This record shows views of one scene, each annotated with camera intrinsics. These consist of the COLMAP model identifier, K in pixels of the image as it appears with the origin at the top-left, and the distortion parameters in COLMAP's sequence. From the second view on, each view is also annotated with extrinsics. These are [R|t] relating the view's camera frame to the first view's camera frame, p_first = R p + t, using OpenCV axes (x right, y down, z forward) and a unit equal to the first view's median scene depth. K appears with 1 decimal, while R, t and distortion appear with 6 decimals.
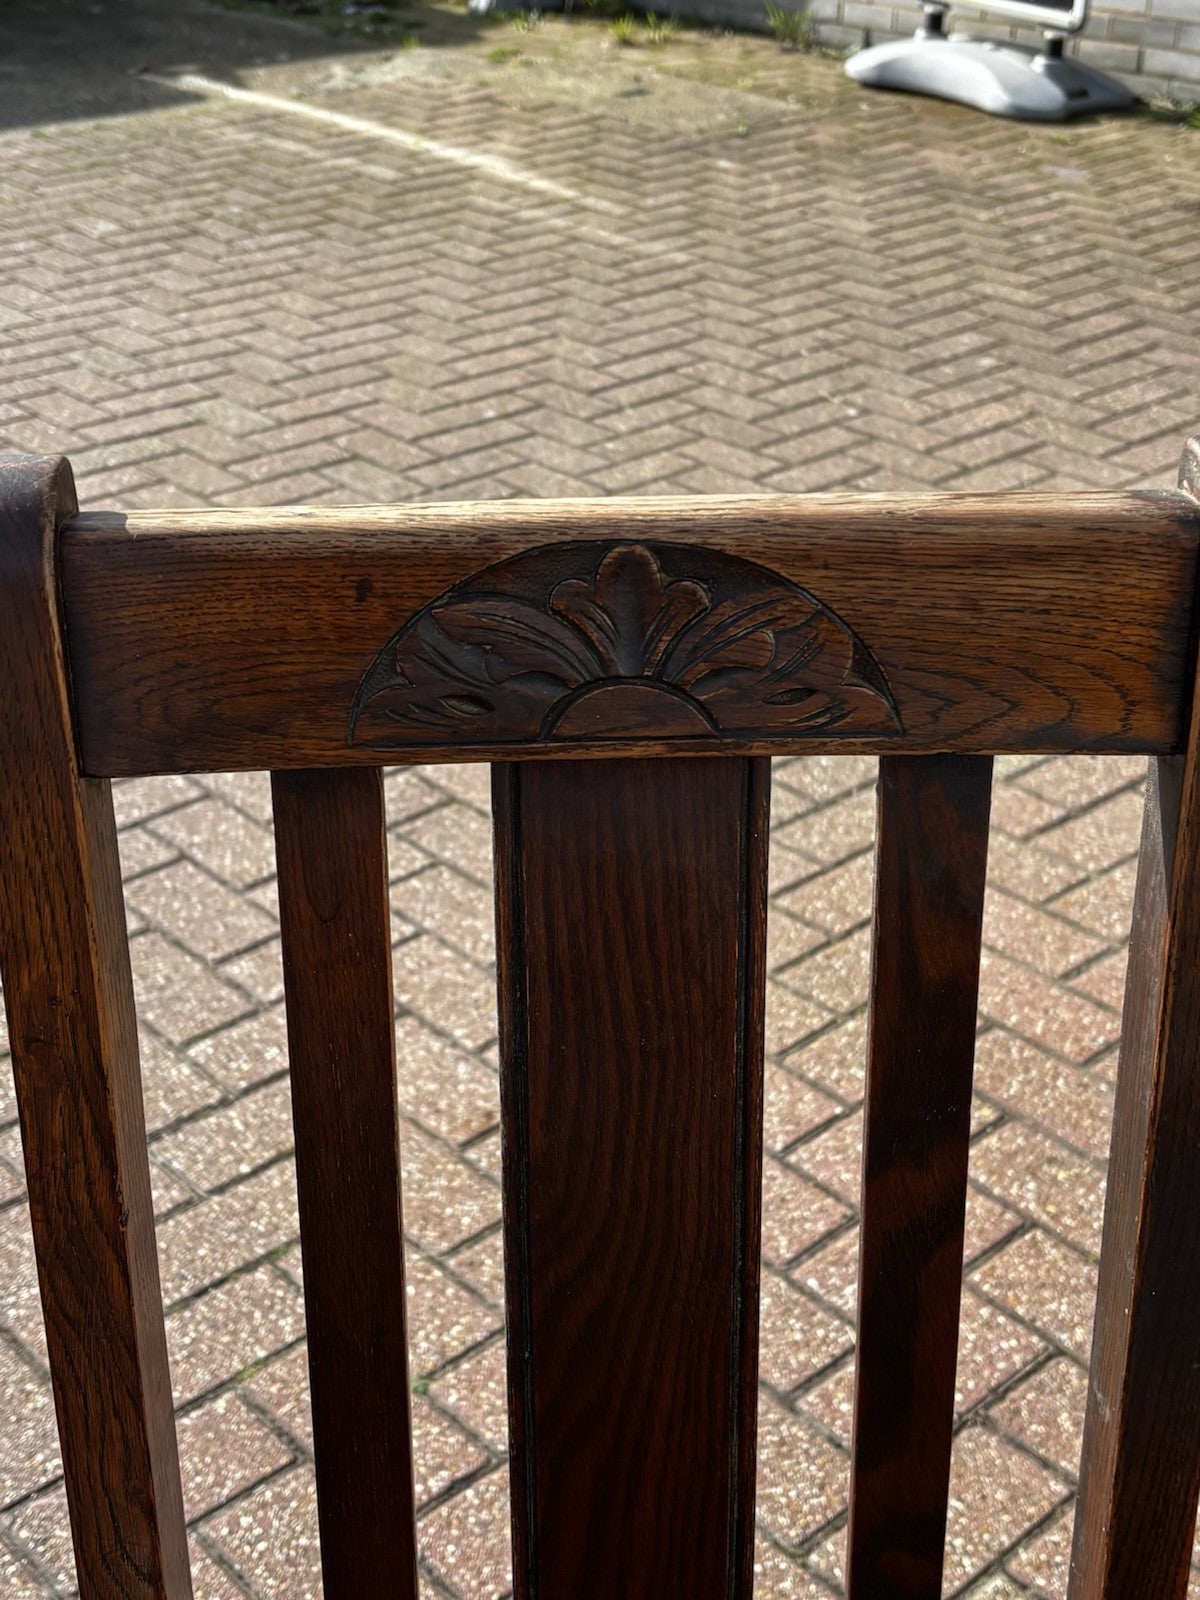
lens RADIAL K [[2072.0, 0, 568.2], [0, 2072.0, 793.6], [0, 0, 1]] dist [0.209927, -0.725213]
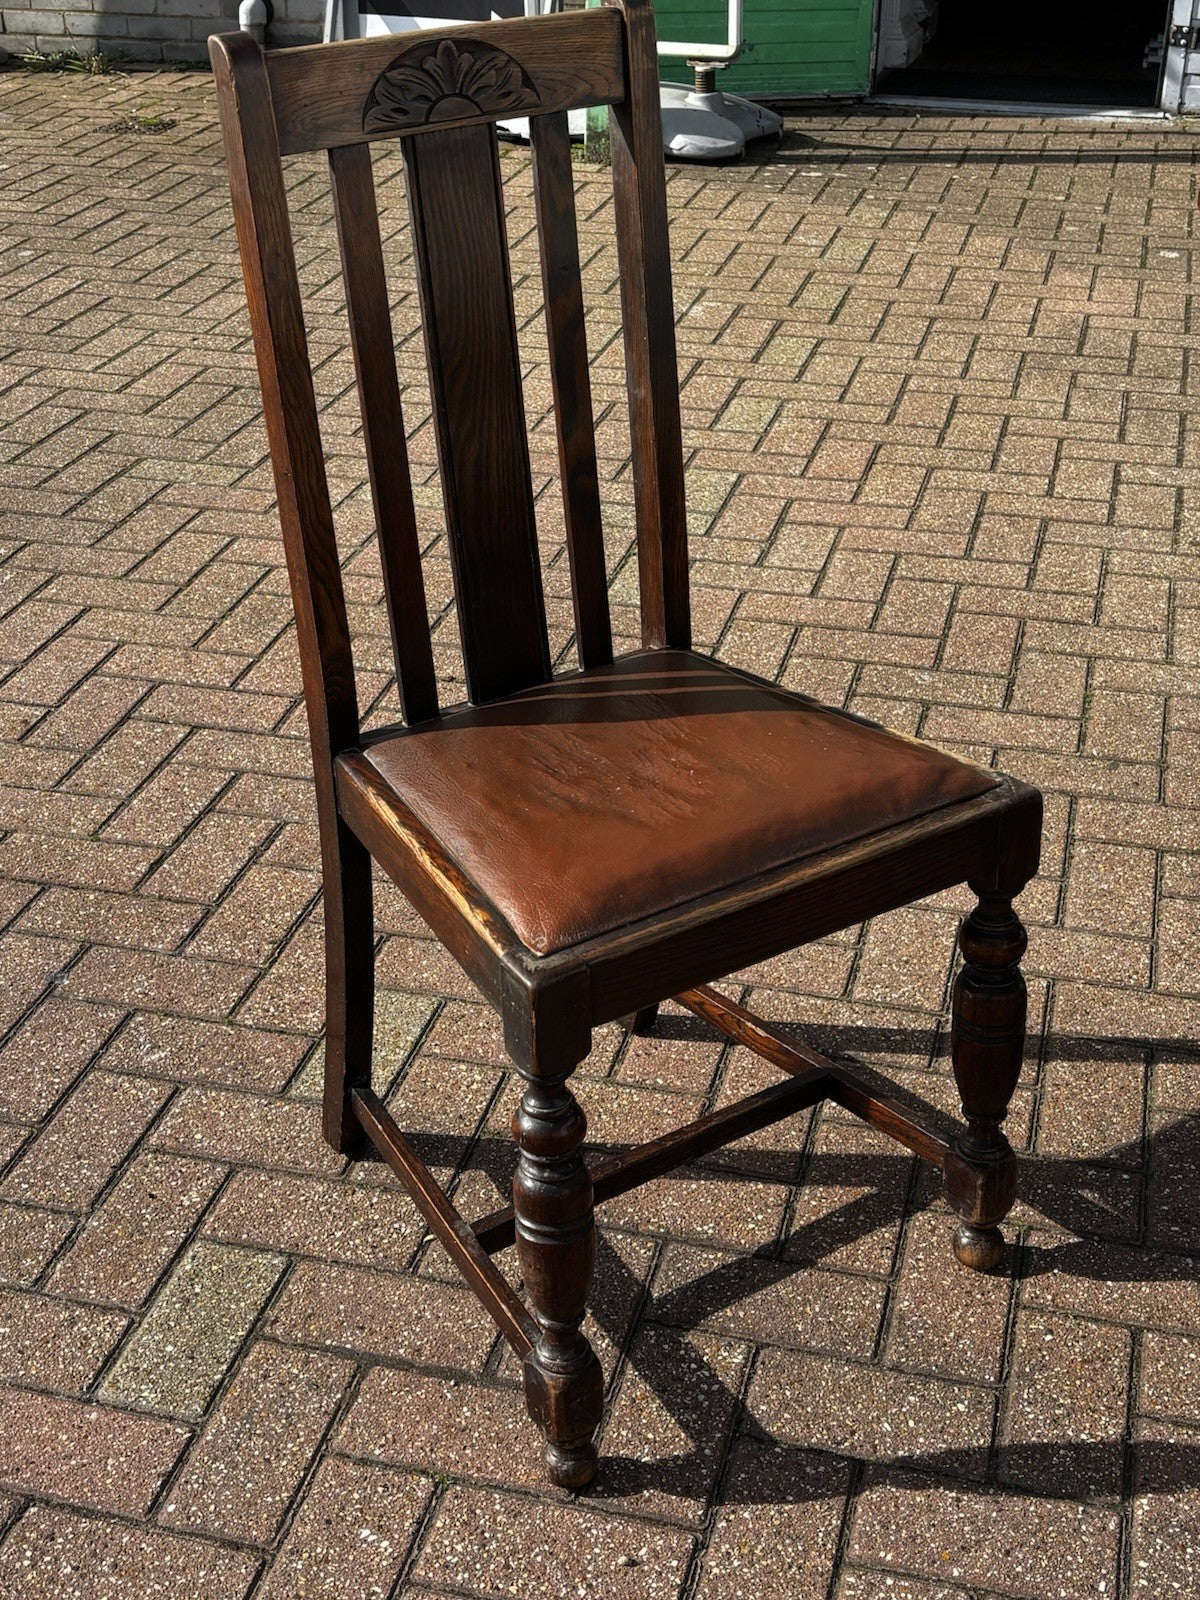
lens RADIAL K [[2072.0, 0, 568.2], [0, 2072.0, 793.6], [0, 0, 1]] dist [0.209927, -0.725213]
pose [[0.837723, -0.267064, 0.476337, -1.364117], [0.267813, 0.961079, 0.067843, 0.661017], [-0.475916, 0.070736, 0.876642, -1.371471]]
